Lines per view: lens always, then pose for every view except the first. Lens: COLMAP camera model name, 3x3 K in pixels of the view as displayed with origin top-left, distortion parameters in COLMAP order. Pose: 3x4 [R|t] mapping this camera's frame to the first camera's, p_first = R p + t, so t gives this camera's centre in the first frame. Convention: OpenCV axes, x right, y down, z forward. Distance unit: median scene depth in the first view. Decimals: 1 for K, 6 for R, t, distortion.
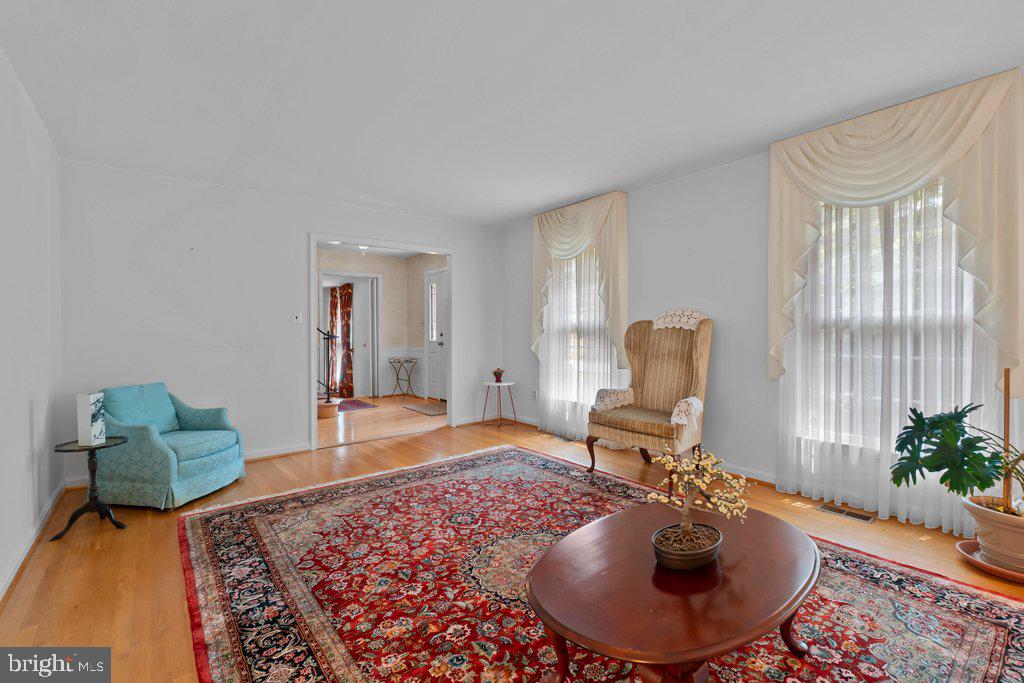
lens RADIAL K [[441.2, 0, 511.5], [0, 441.2, 330.0], [0, 0, 1]] dist [-0.002797, -0.000436]
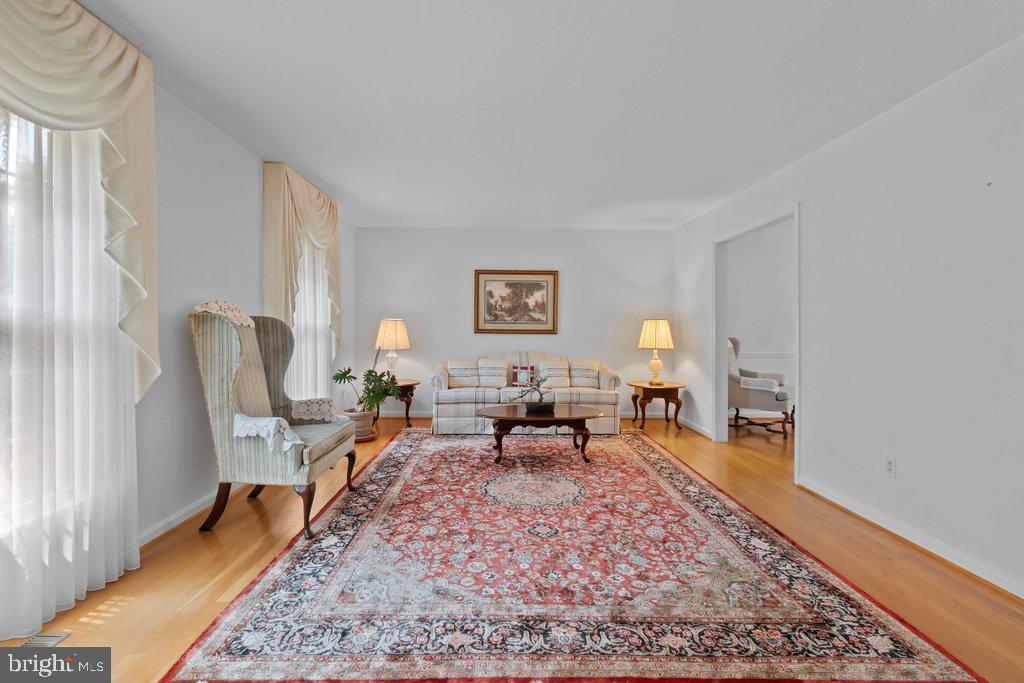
lens RADIAL K [[445.0, 0, 504.8], [0, 445.0, 339.1], [0, 0, 1]] dist [-0.003596, -0.000200]
pose [[-0.779151, -0.001139, 0.626835, -0.502034], [0.007005, 0.999920, 0.010524, 0.008492], [-0.626797, 0.012591, -0.779081, 1.397943]]
